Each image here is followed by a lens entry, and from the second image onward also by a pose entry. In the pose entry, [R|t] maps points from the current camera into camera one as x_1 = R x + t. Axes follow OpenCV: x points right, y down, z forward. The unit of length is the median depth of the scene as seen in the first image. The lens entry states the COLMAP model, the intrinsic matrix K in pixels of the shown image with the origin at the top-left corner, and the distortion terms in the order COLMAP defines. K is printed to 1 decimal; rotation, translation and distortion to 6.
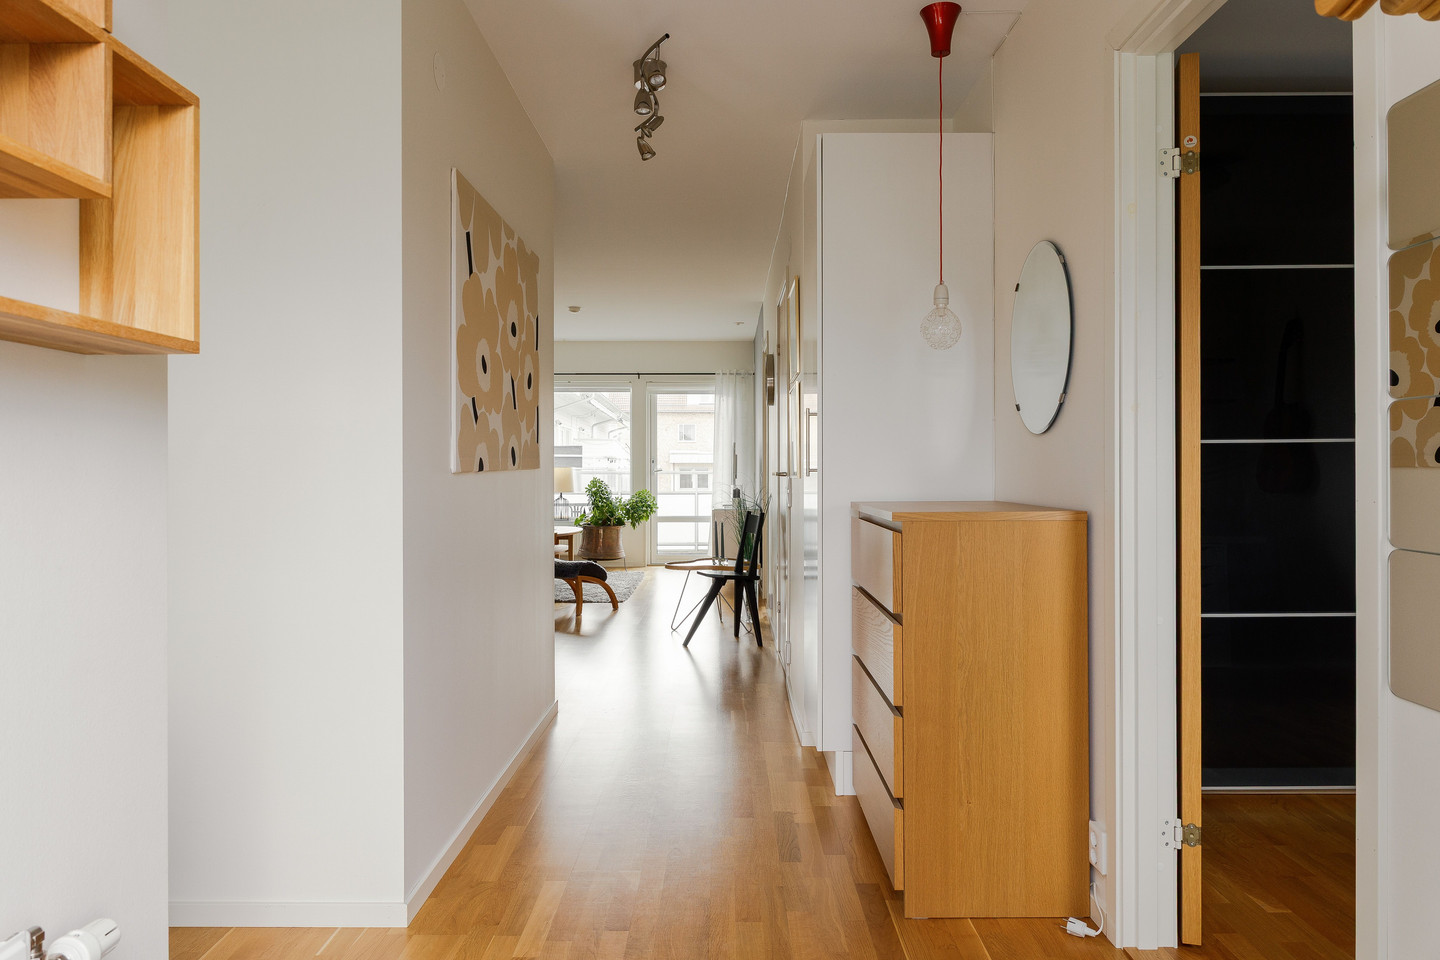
lens RADIAL K [[984.3, 0, 718.4], [0, 984.3, 469.1], [0, 0, 1]] dist [0.003196, -0.001822]
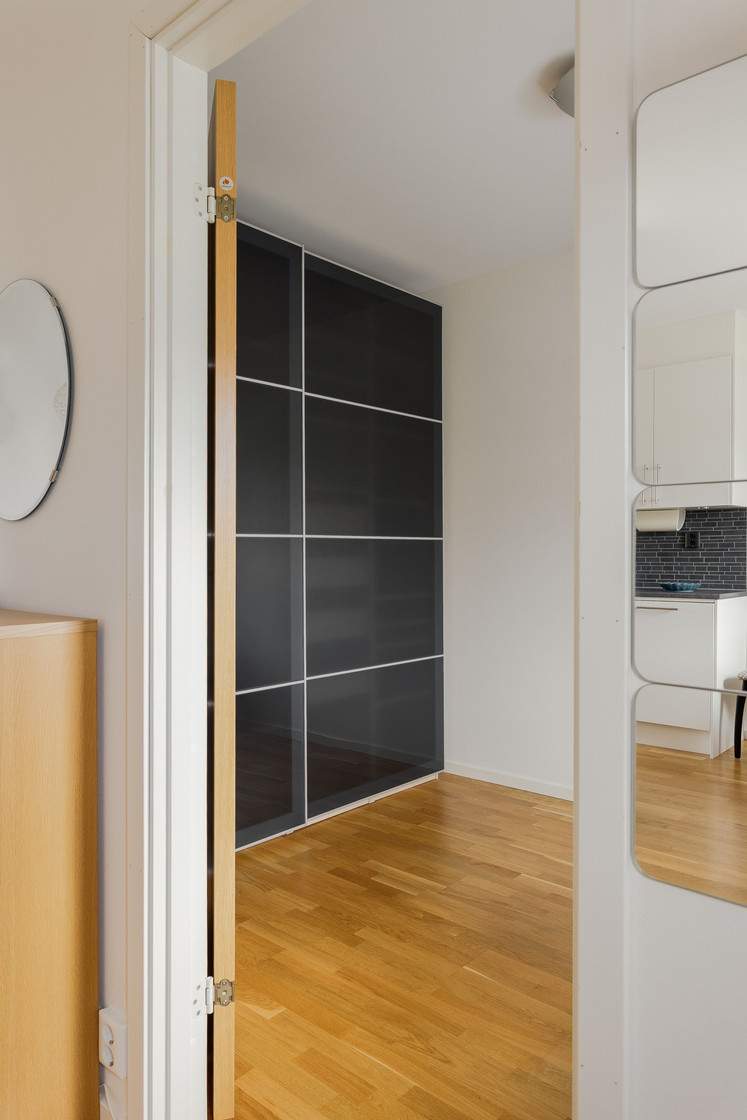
lens RADIAL K [[765.5, 0, 375.2], [0, 765.5, 555.4], [0, 0, 1]] dist [0.003196, -0.001822]
pose [[0.660206, 0.001006, 0.751084, 0.063773], [-0.003749, 0.999991, 0.001956, -0.011399], [-0.751075, -0.004107, 0.660204, 0.456200]]
